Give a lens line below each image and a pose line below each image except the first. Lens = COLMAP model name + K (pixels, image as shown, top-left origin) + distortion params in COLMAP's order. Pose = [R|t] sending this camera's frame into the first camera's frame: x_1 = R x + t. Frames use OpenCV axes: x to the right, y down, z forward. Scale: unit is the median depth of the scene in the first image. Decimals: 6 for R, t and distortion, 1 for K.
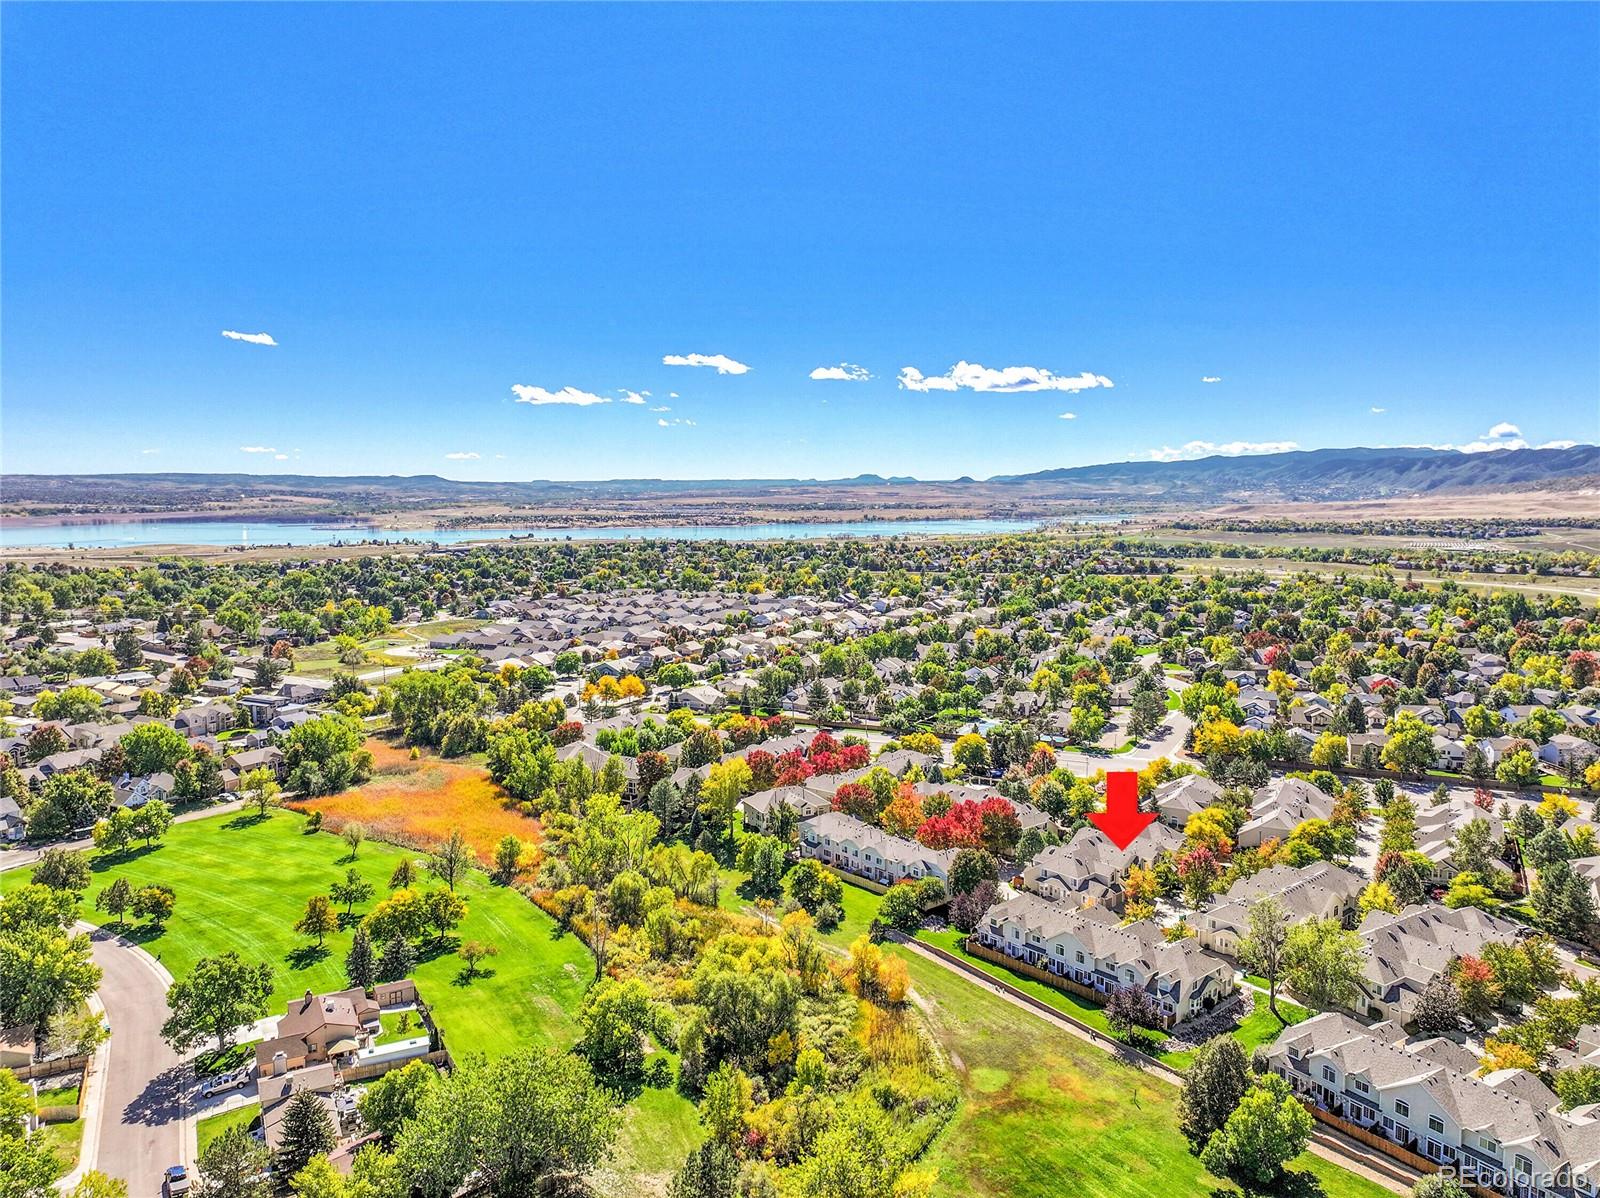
lens RADIAL K [[1117.0, 0, 806.8], [0, 1117.0, 598.1], [0, 0, 1]] dist [0.001673, 0.005380]
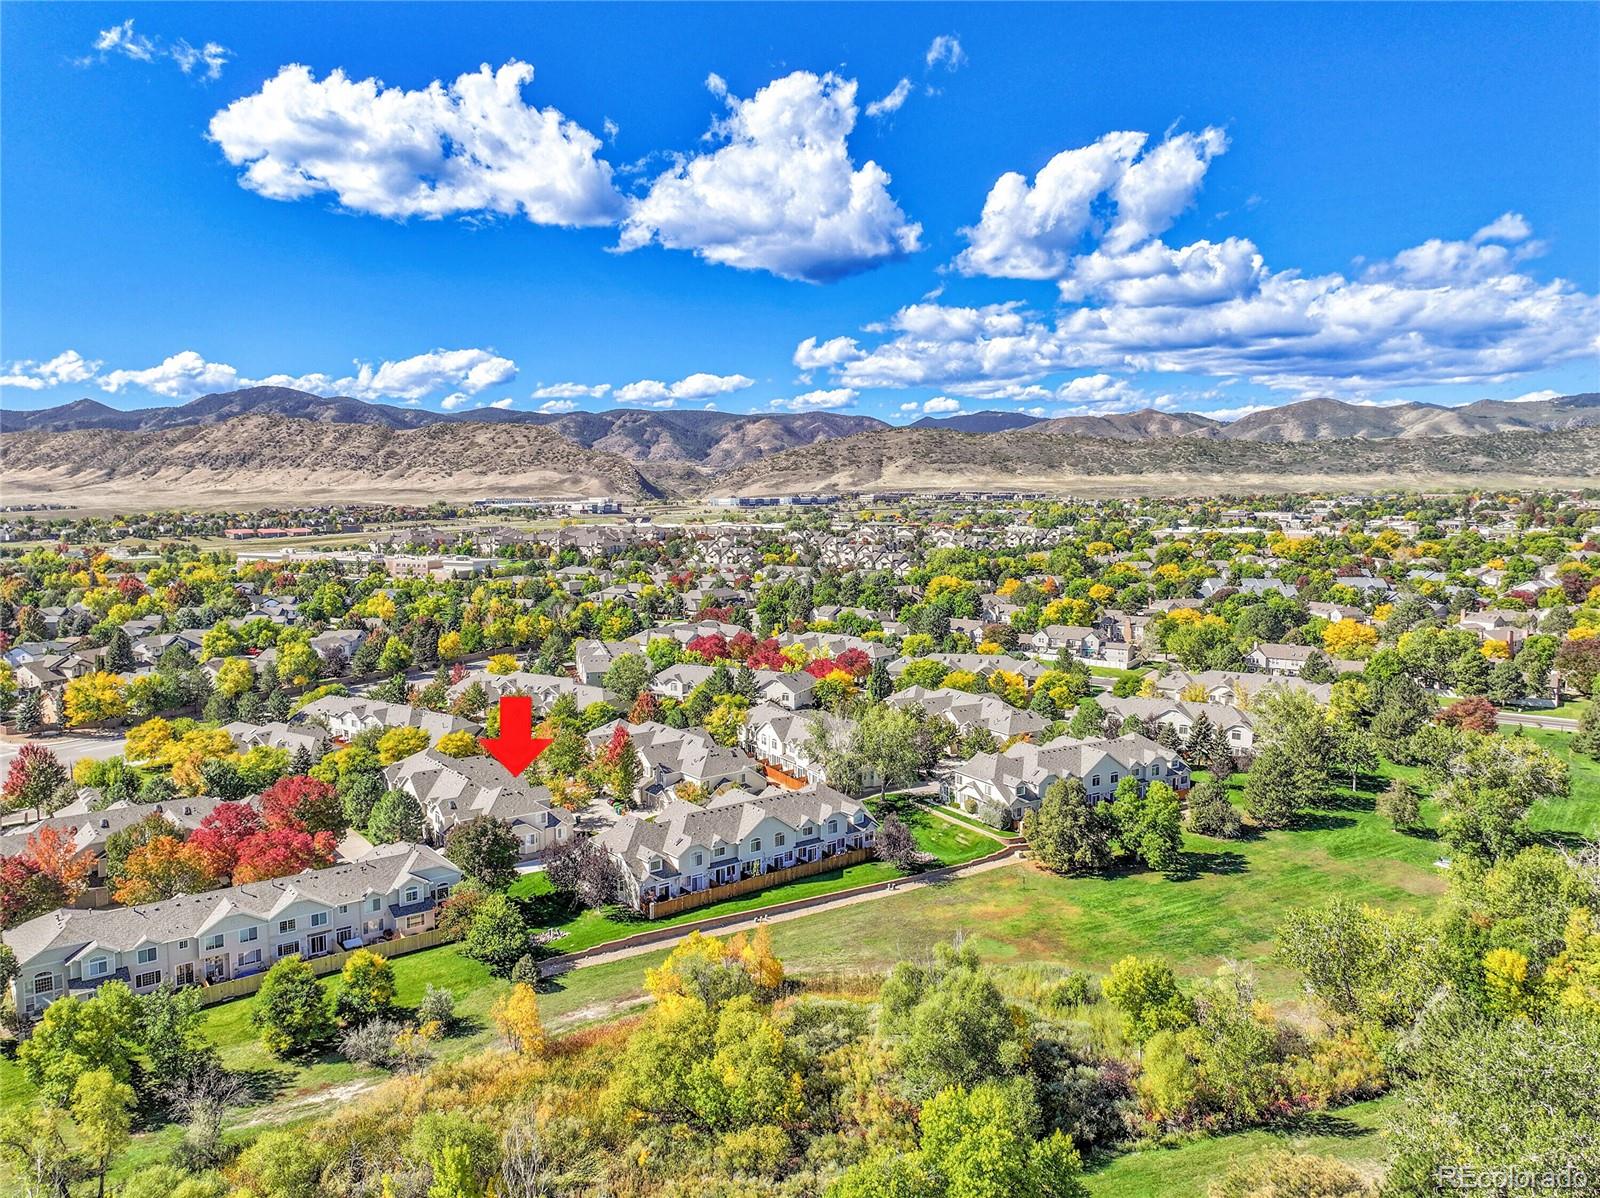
lens RADIAL K [[1120.9, 0, 807.2], [0, 1120.9, 573.8], [0, 0, 1]] dist [-0.001558, 0.009252]
pose [[0.040247, -0.070327, 0.996712, -0.226851], [0.087751, 0.993915, 0.066586, 0.028406], [-0.995329, 0.084782, 0.046174, 0.367748]]
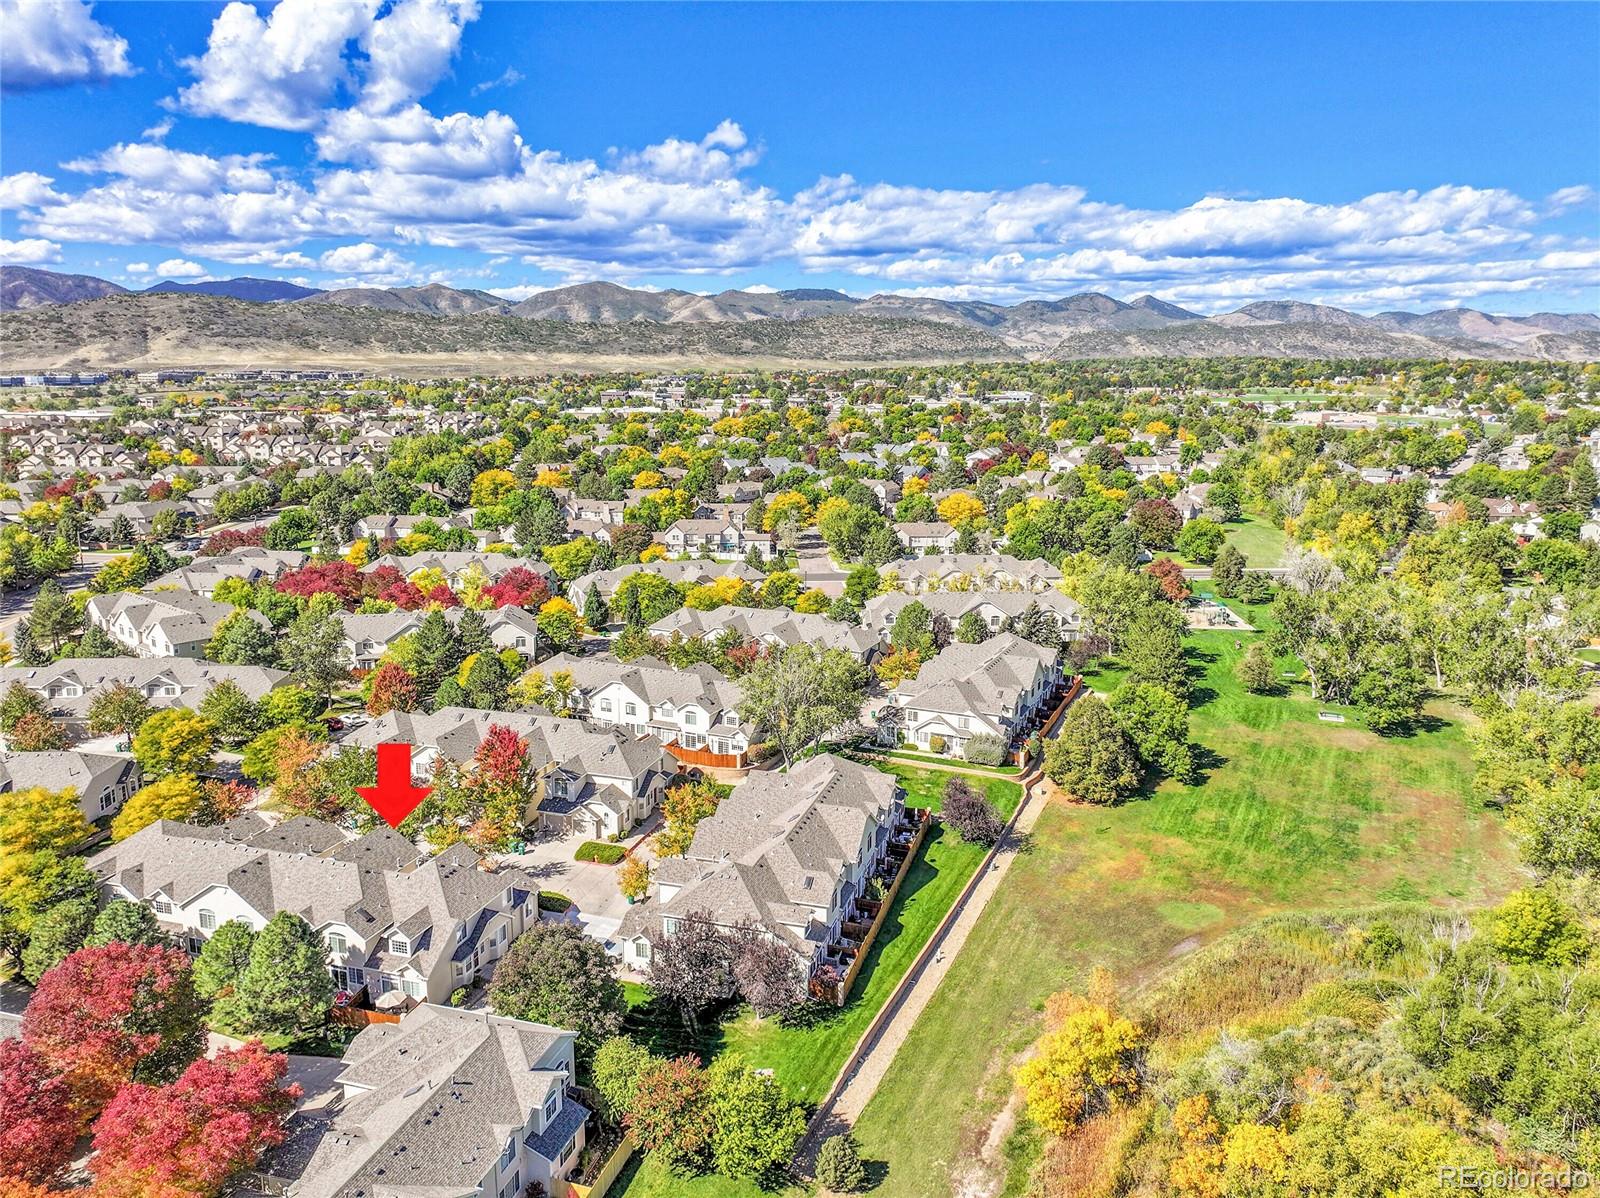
lens RADIAL K [[1120.9, 0, 807.2], [0, 1120.9, 573.8], [0, 0, 1]] dist [-0.001558, 0.009252]
pose [[-0.545387, -0.147641, 0.825079, -0.089462], [0.071632, 0.972553, 0.221380, 0.014967], [-0.835118, 0.179840, -0.519842, 0.527077]]
